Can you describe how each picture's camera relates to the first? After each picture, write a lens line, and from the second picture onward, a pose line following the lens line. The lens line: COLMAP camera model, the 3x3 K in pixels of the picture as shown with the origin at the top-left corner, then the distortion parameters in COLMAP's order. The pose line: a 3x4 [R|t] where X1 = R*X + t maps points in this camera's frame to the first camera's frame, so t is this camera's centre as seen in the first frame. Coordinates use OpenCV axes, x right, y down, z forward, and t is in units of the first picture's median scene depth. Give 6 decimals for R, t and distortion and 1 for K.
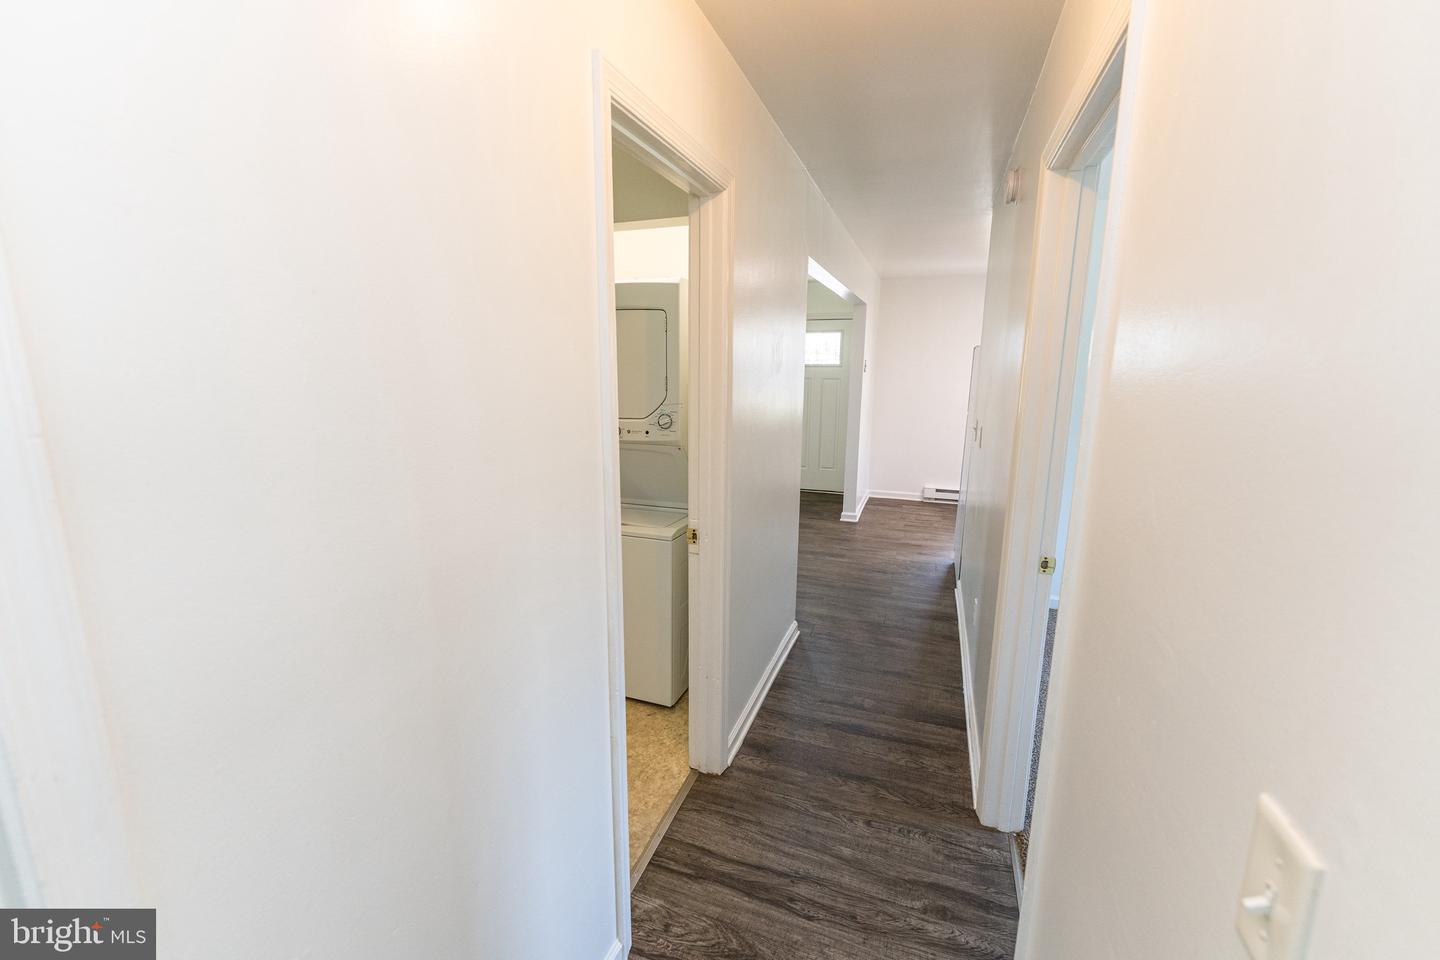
lens RADIAL K [[595.7, 0, 709.4], [0, 595.7, 481.7], [0, 0, 1]] dist [0.001142, -0.000244]
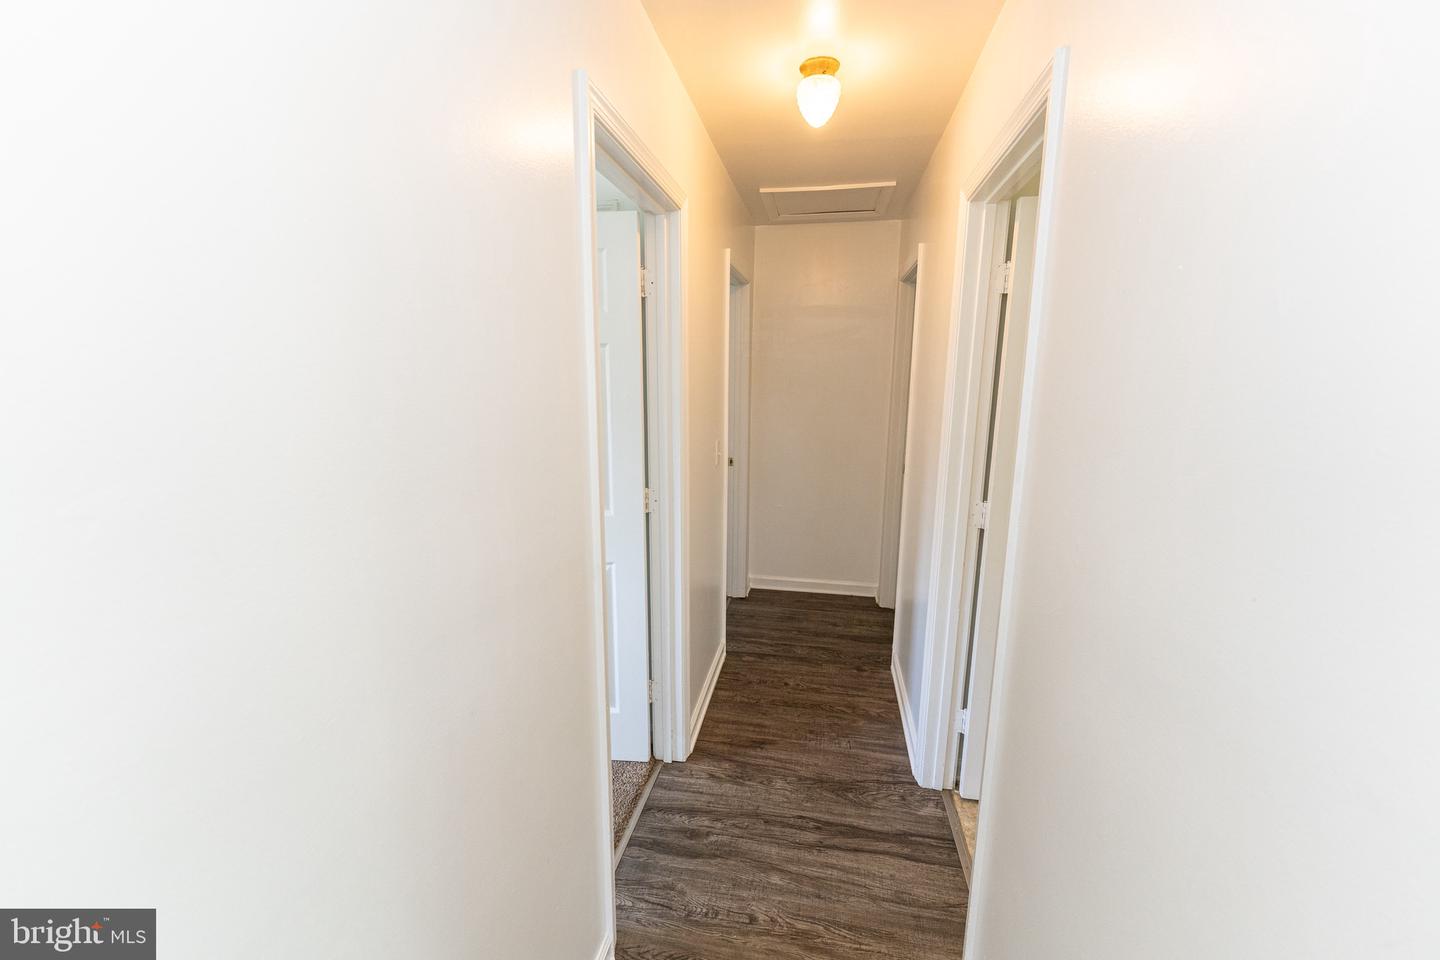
lens RADIAL K [[595.7, 0, 709.4], [0, 595.7, 481.7], [0, 0, 1]] dist [0.001142, -0.000244]
pose [[-0.986682, 0.021663, -0.161214, 0.498900], [-0.039295, 0.929996, 0.365464, -0.337210], [0.157846, 0.366932, -0.916758, 1.707493]]
